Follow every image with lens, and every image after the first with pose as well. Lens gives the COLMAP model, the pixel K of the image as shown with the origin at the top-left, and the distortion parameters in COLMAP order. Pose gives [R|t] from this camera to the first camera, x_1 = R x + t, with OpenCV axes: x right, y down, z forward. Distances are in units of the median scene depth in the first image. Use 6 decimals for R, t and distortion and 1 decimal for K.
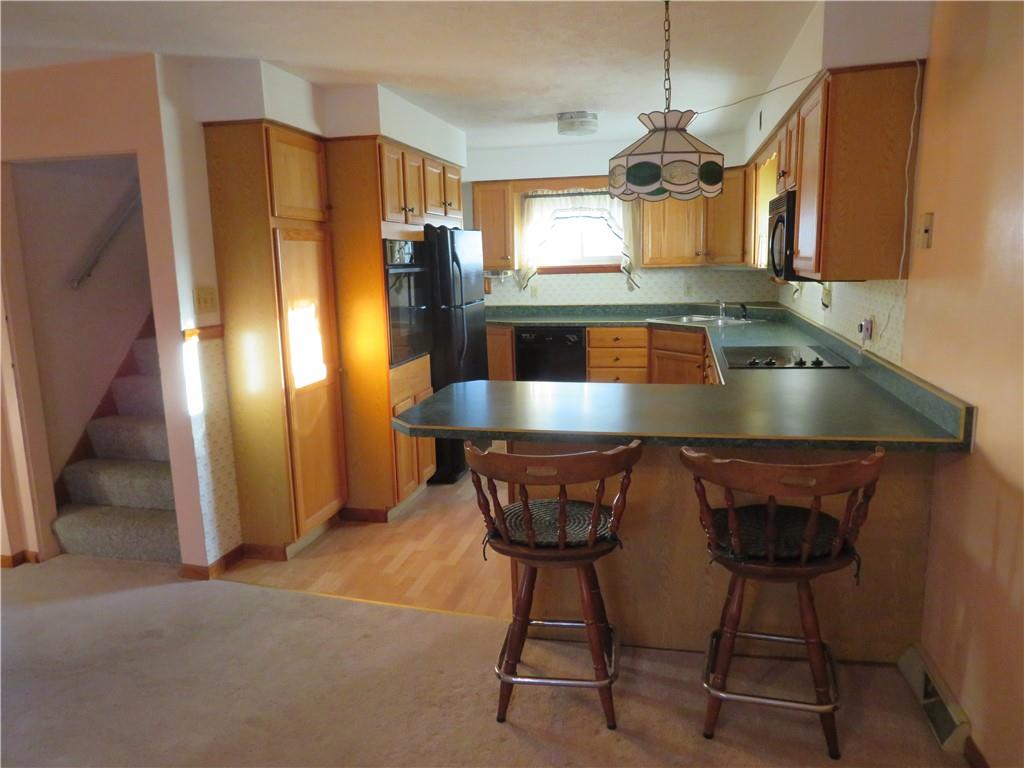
lens RADIAL K [[731.9, 0, 506.1], [0, 731.9, 382.7], [0, 0, 1]] dist [-0.007514, 0.001408]
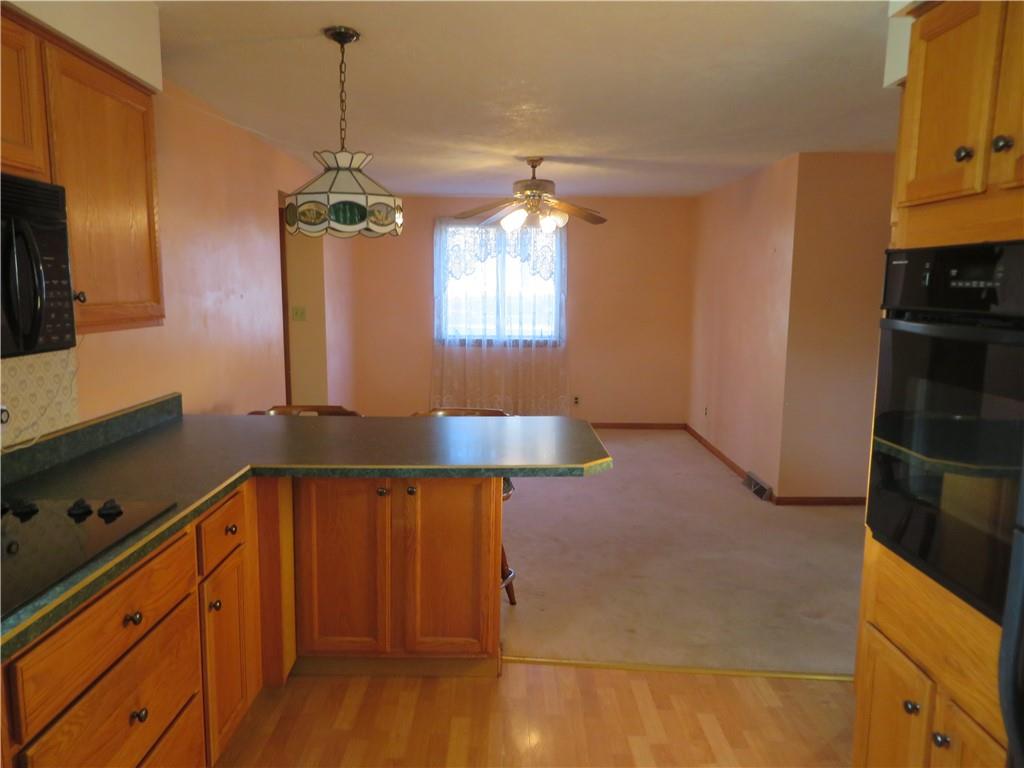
lens RADIAL K [[736.7, 0, 512.9], [0, 736.7, 386.3], [0, 0, 1]] dist [-0.009289, 0.029423]
pose [[-0.971178, 0.055196, -0.231875, 0.104274], [-0.018933, 0.951881, 0.305883, -0.161252], [0.237601, 0.301457, -0.923401, 0.896877]]
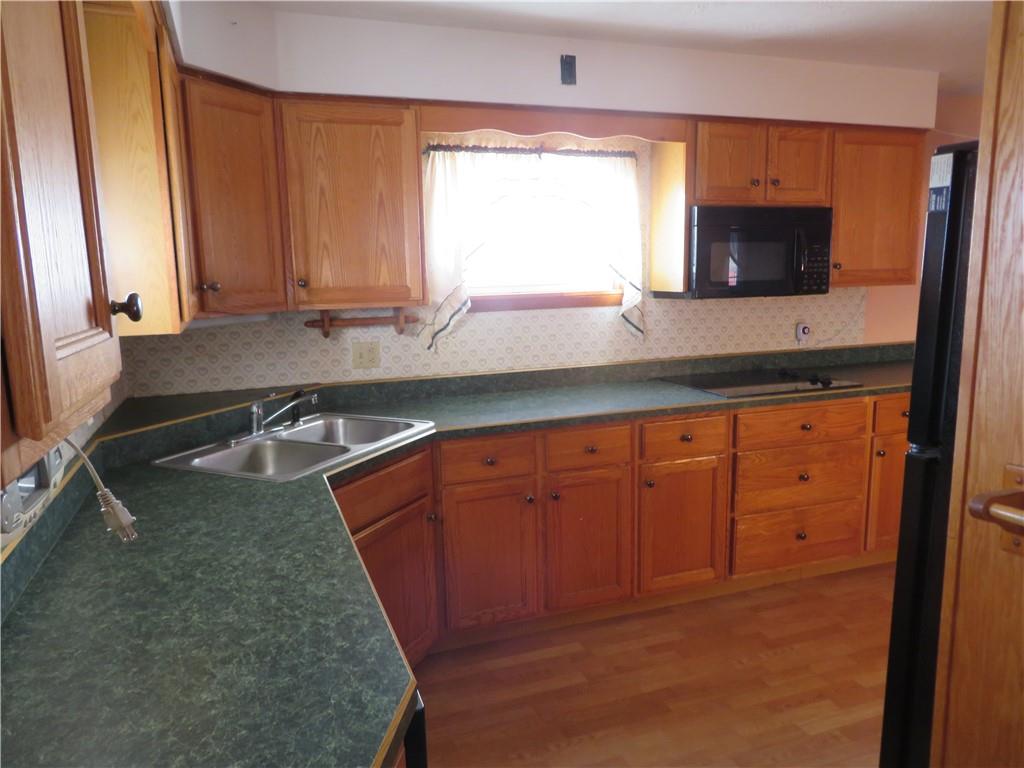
lens RADIAL K [[731.9, 0, 506.1], [0, 731.9, 382.7], [0, 0, 1]] dist [-0.007514, 0.001408]
pose [[-0.544212, -0.090762, 0.834024, -0.137187], [0.182468, 0.957527, 0.223265, -0.185338], [-0.818865, 0.273686, -0.504536, 1.077063]]
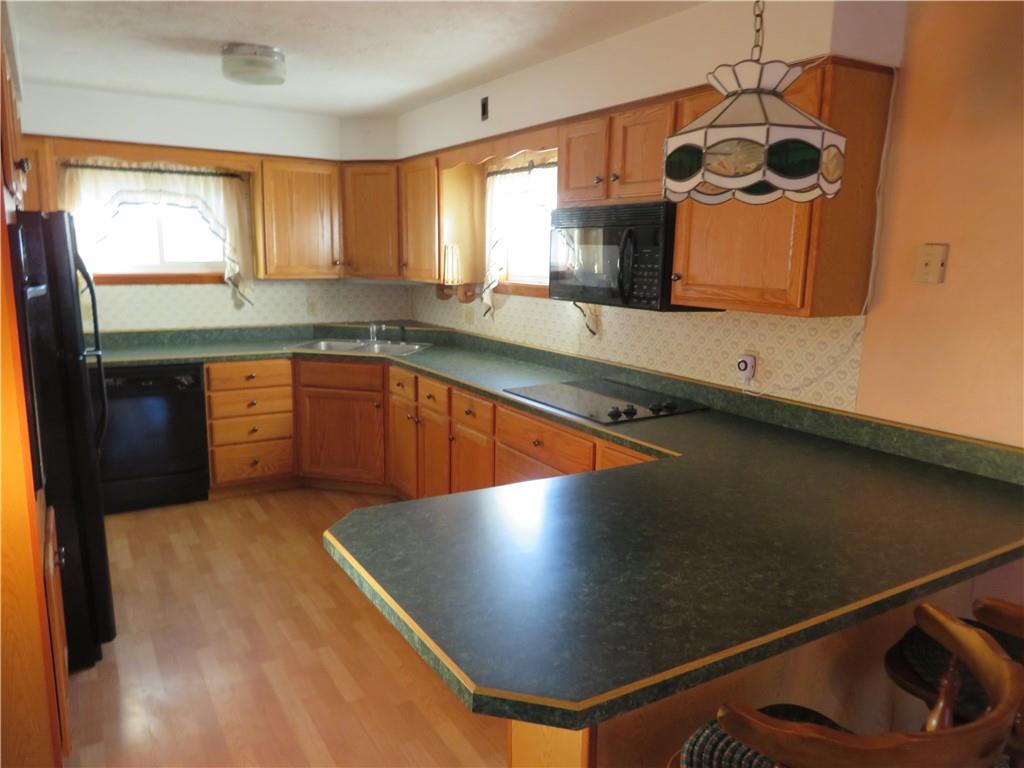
lens RADIAL K [[731.9, 0, 506.1], [0, 731.9, 382.7], [0, 0, 1]] dist [-0.007514, 0.001408]
pose [[0.709683, -0.083513, 0.699554, -0.178940], [0.084849, 0.995854, 0.032808, -0.056465], [-0.699393, 0.036073, 0.713826, 0.303257]]
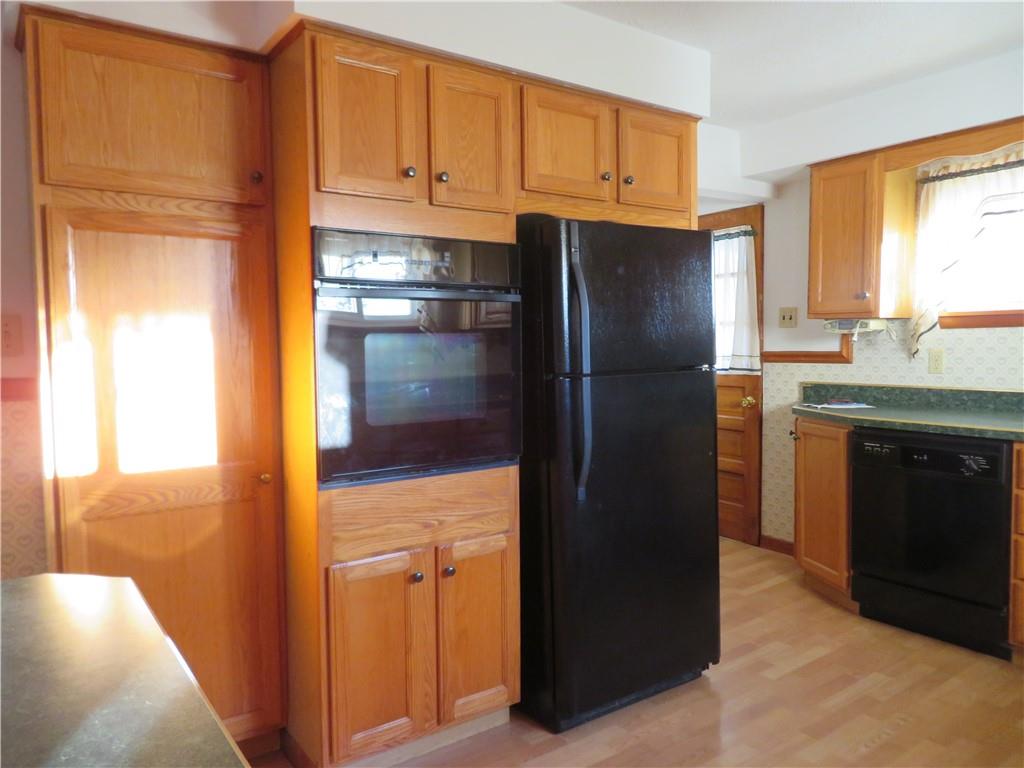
lens RADIAL K [[736.7, 0, 512.9], [0, 736.7, 386.3], [0, 0, 1]] dist [-0.009289, 0.029423]
pose [[0.753449, 0.056639, -0.655063, 0.174535], [-0.117368, 0.991867, -0.049236, -0.052588], [0.646947, 0.113980, 0.753969, 0.470666]]
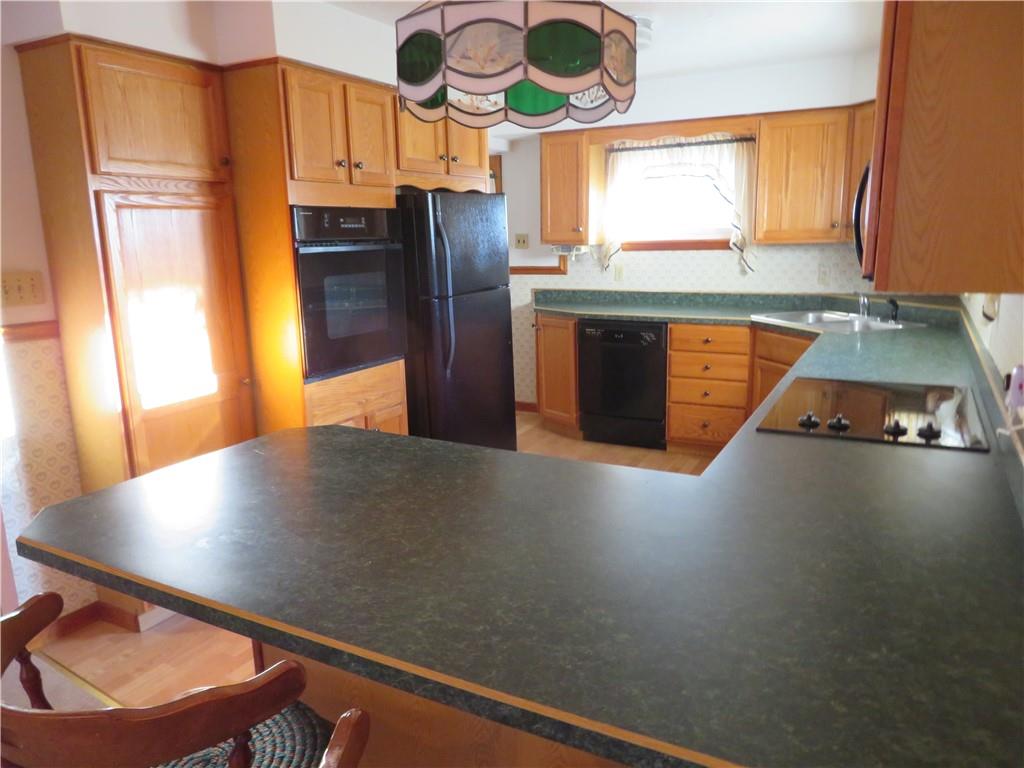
lens RADIAL K [[731.9, 0, 506.1], [0, 731.9, 382.7], [0, 0, 1]] dist [-0.007514, 0.001408]
pose [[0.962203, 0.059462, -0.265763, 0.155176], [-0.048346, 0.997668, 0.048183, -0.043647], [0.268008, -0.033513, 0.962834, 0.232514]]
